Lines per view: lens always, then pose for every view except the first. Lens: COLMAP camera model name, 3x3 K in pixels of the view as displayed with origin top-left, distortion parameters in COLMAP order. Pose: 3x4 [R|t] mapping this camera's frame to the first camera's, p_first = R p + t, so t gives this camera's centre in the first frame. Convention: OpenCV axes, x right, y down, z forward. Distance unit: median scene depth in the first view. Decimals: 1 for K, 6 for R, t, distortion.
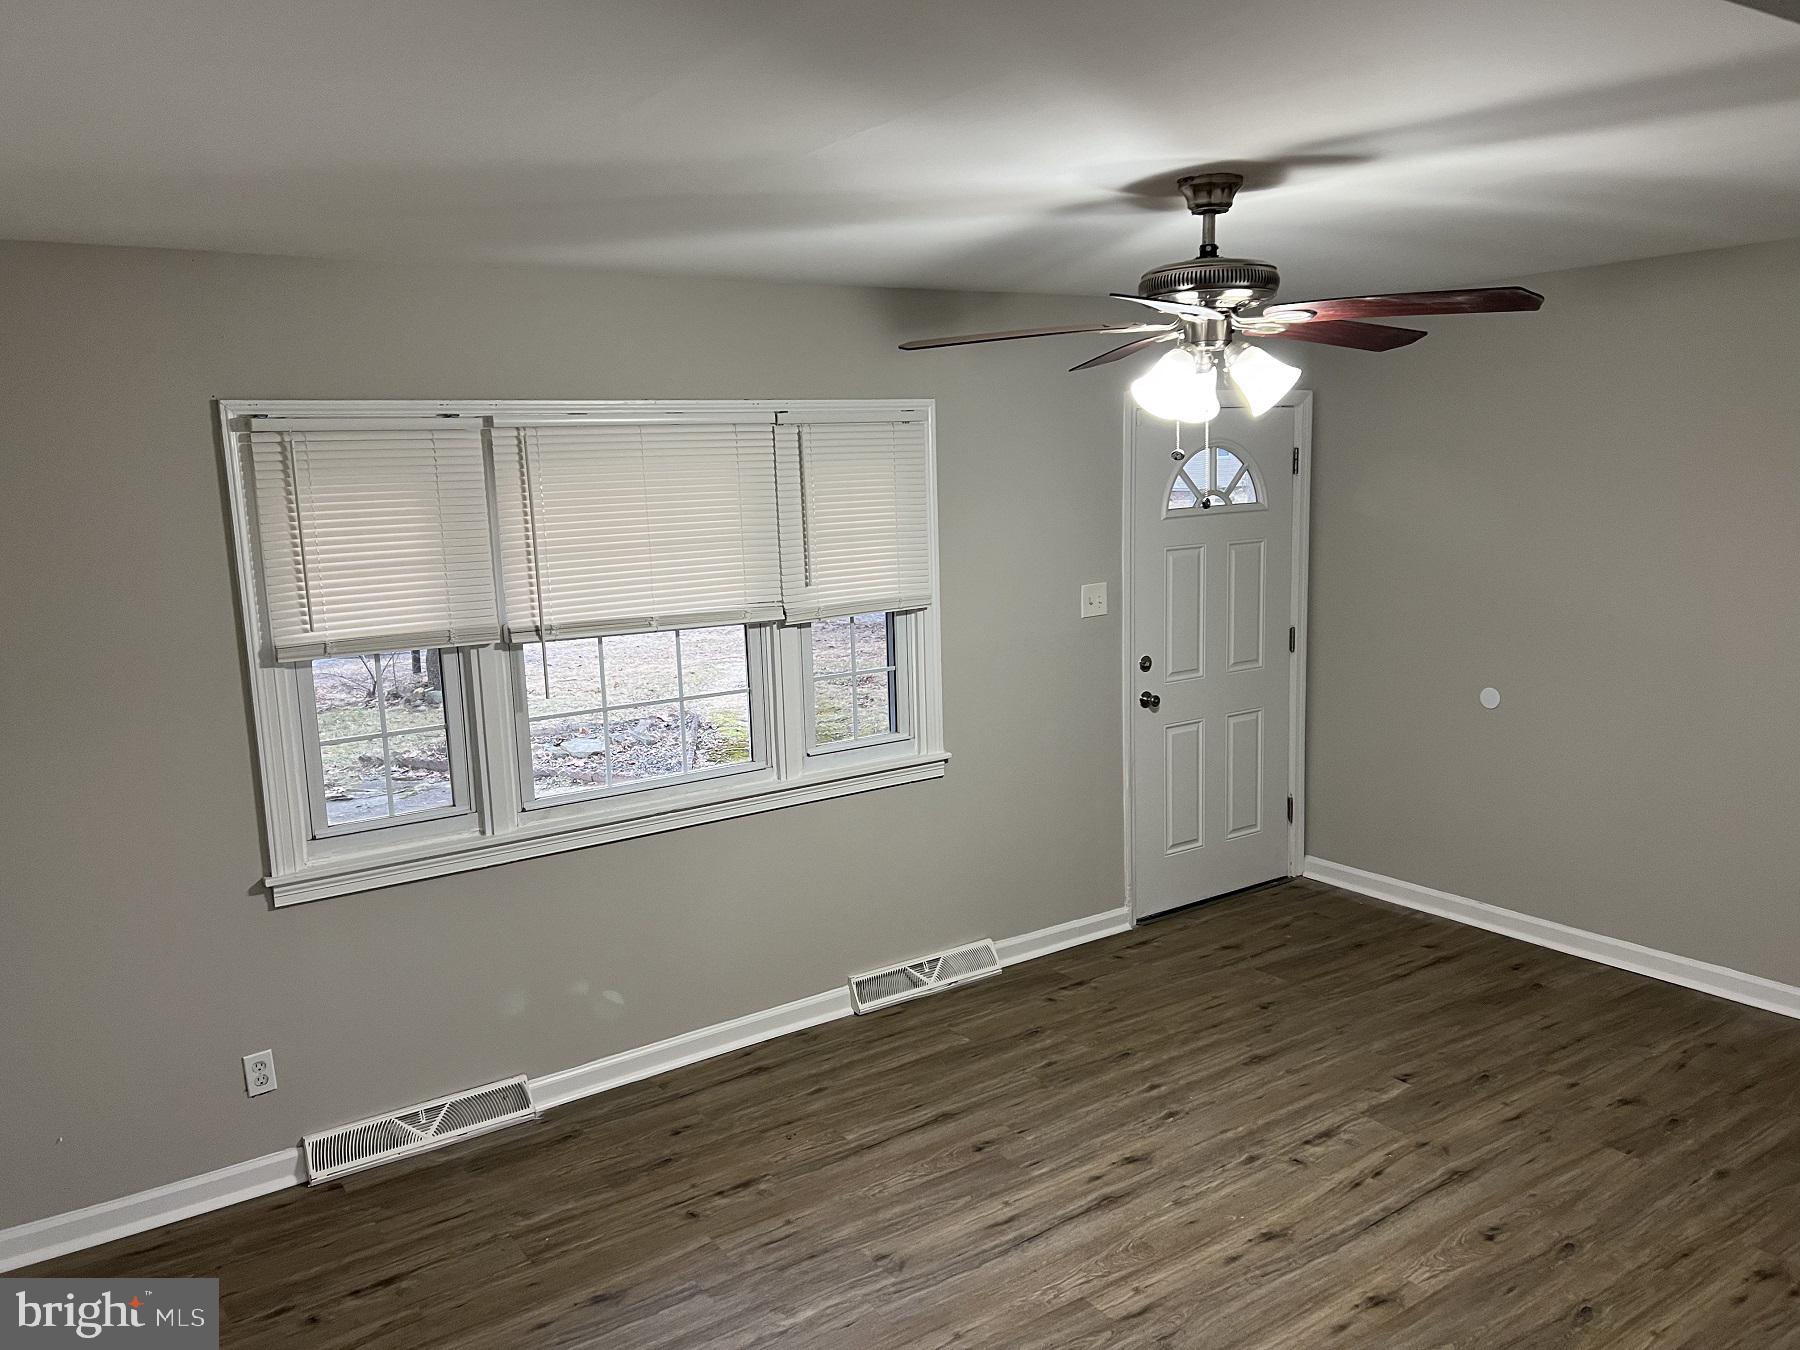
lens RADIAL K [[1360.3, 0, 907.5], [0, 1360.3, 676.1], [0, 0, 1]] dist [0.025111, -0.025948]
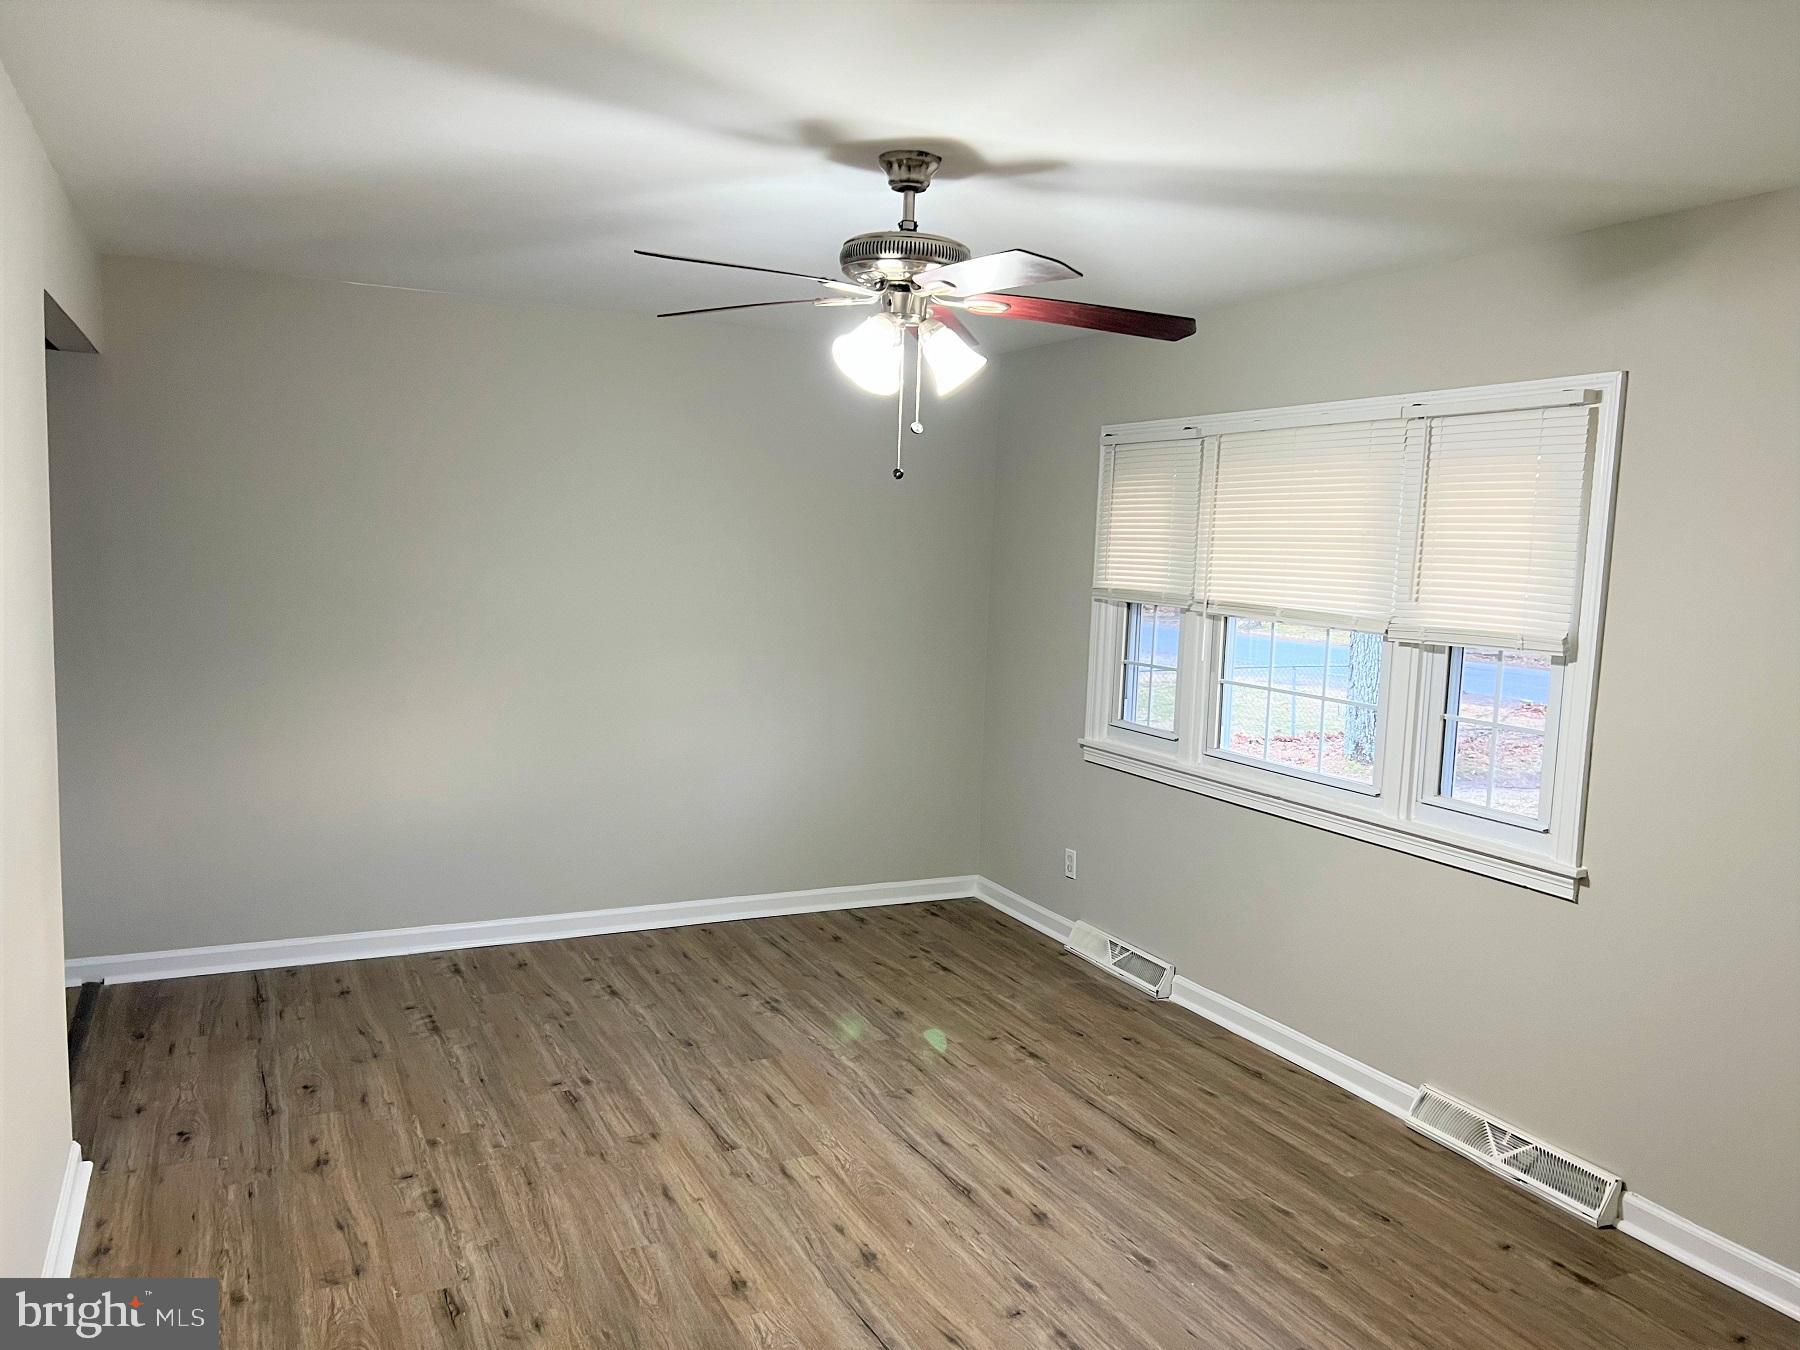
lens RADIAL K [[1360.3, 0, 907.3], [0, 1360.3, 673.4], [0, 0, 1]] dist [0.025111, -0.025948]
pose [[-0.135572, 0.130881, -0.982085, 1.001399], [-0.193507, 0.968649, 0.155804, -0.116227], [0.971687, 0.211163, -0.105995, 0.918997]]
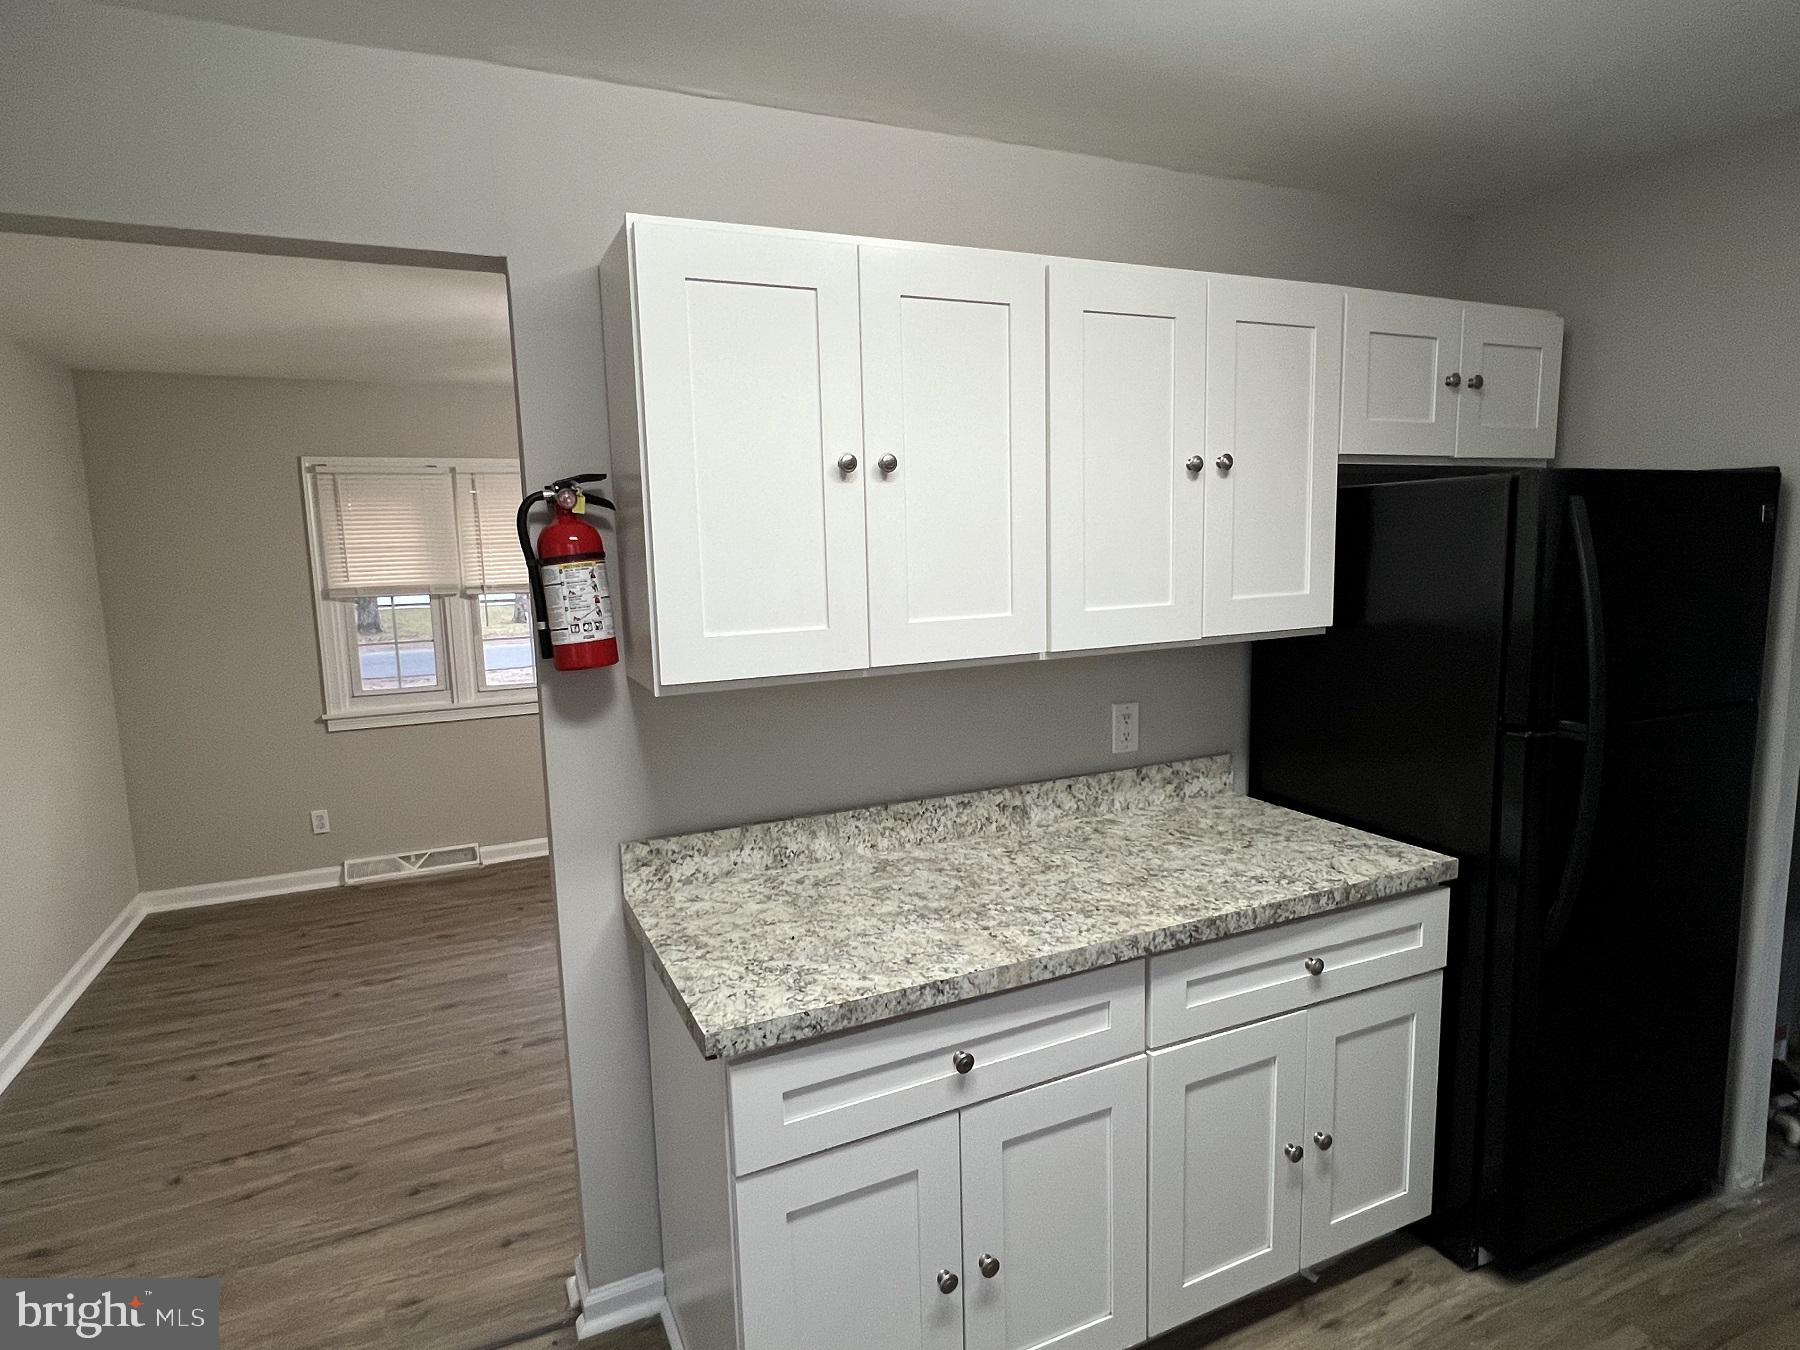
lens RADIAL K [[1000.8, 0, 897.9], [0, 1000.8, 670.9], [0, 0, 1]] dist [-0.006671, 0.000137]
pose [[0.985902, 0.024515, -0.165520, 0.501258], [-0.029608, 0.999159, -0.028373, 0.100124], [0.164685, 0.032874, 0.985798, -0.200332]]
